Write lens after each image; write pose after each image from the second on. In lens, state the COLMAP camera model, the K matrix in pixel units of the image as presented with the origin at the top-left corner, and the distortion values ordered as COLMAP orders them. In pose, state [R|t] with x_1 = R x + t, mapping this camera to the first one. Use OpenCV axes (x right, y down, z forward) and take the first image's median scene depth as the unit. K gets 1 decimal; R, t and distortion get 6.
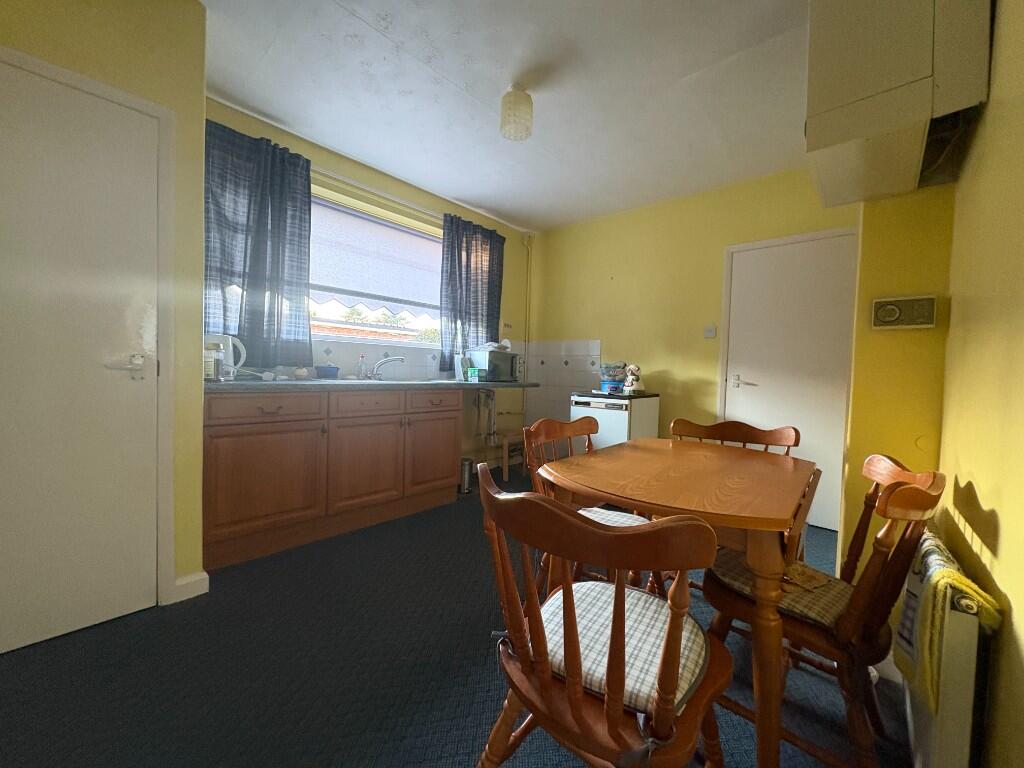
lens RADIAL K [[405.3, 0, 511.8], [0, 405.3, 383.3], [0, 0, 1]] dist [0.000065, -0.000434]
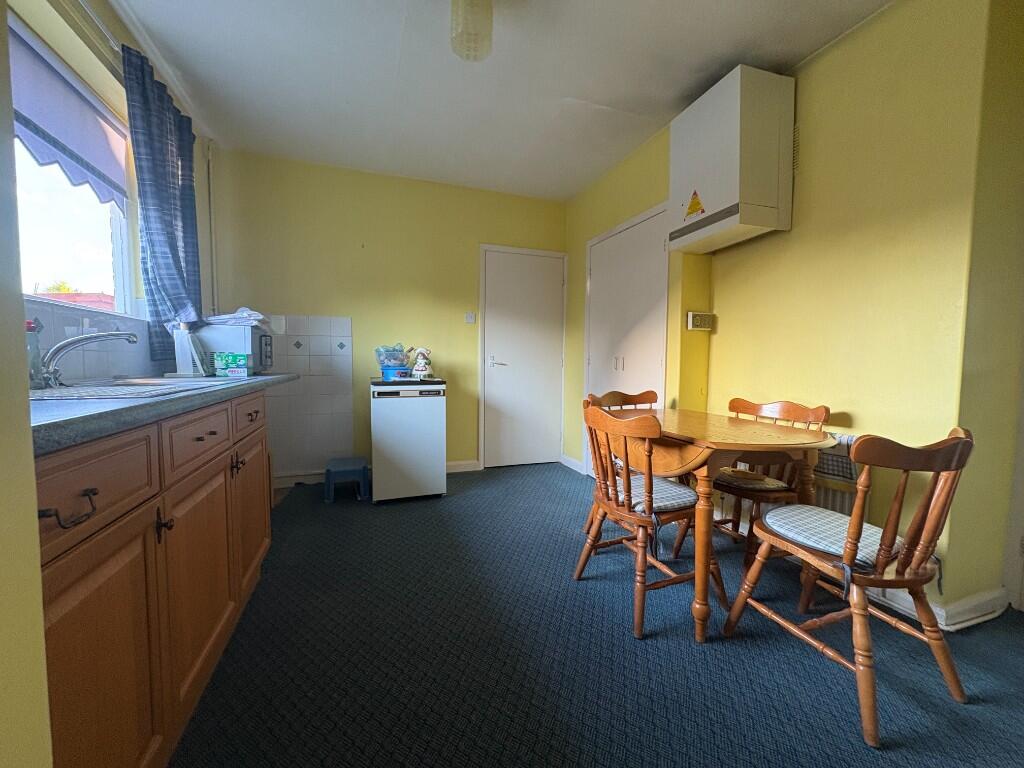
lens RADIAL K [[405.3, 0, 511.8], [0, 405.3, 383.3], [0, 0, 1]] dist [0.000065, -0.000434]
pose [[0.471644, -0.079377, 0.878209, -0.454646], [0.036509, 0.996844, 0.070493, -0.022811], [-0.881033, -0.001185, 0.473054, 0.379109]]
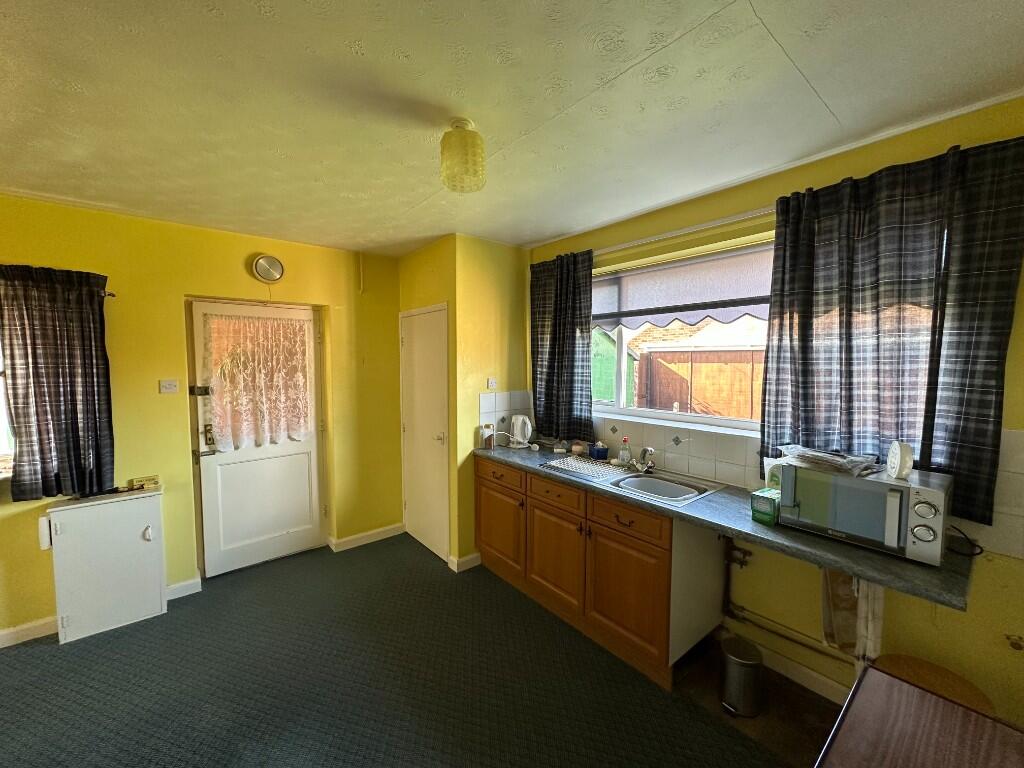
lens RADIAL K [[411.2, 0, 510.5], [0, 411.2, 382.3], [0, 0, 1]] dist [-0.000086, 0.000405]
pose [[-0.157992, 0.024562, -0.987135, 0.502112], [-0.034946, 0.998925, 0.030449, -0.192388], [0.986822, 0.039307, -0.156963, 0.815435]]
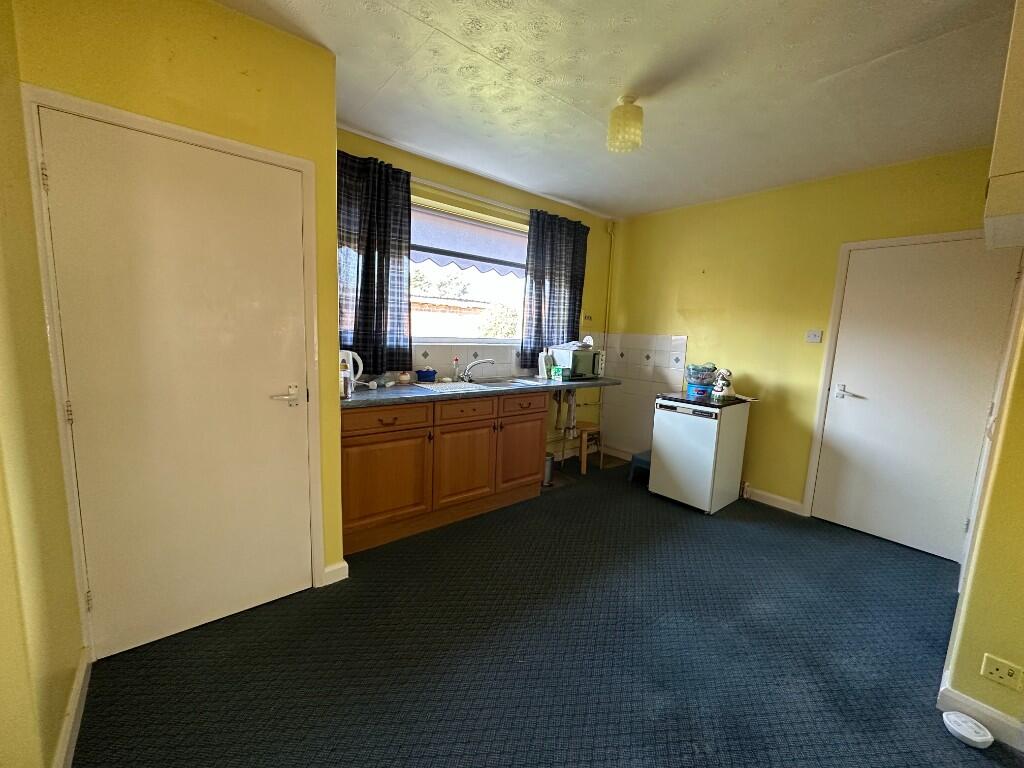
lens RADIAL K [[406.2, 0, 511.2], [0, 406.2, 384.6], [0, 0, 1]] dist [-0.003902, 0.000373]
pose [[0.989533, 0.030132, -0.141129, -0.067955], [-0.016199, 0.994970, 0.098854, -0.099259], [0.143398, -0.095533, 0.985043, -0.030672]]
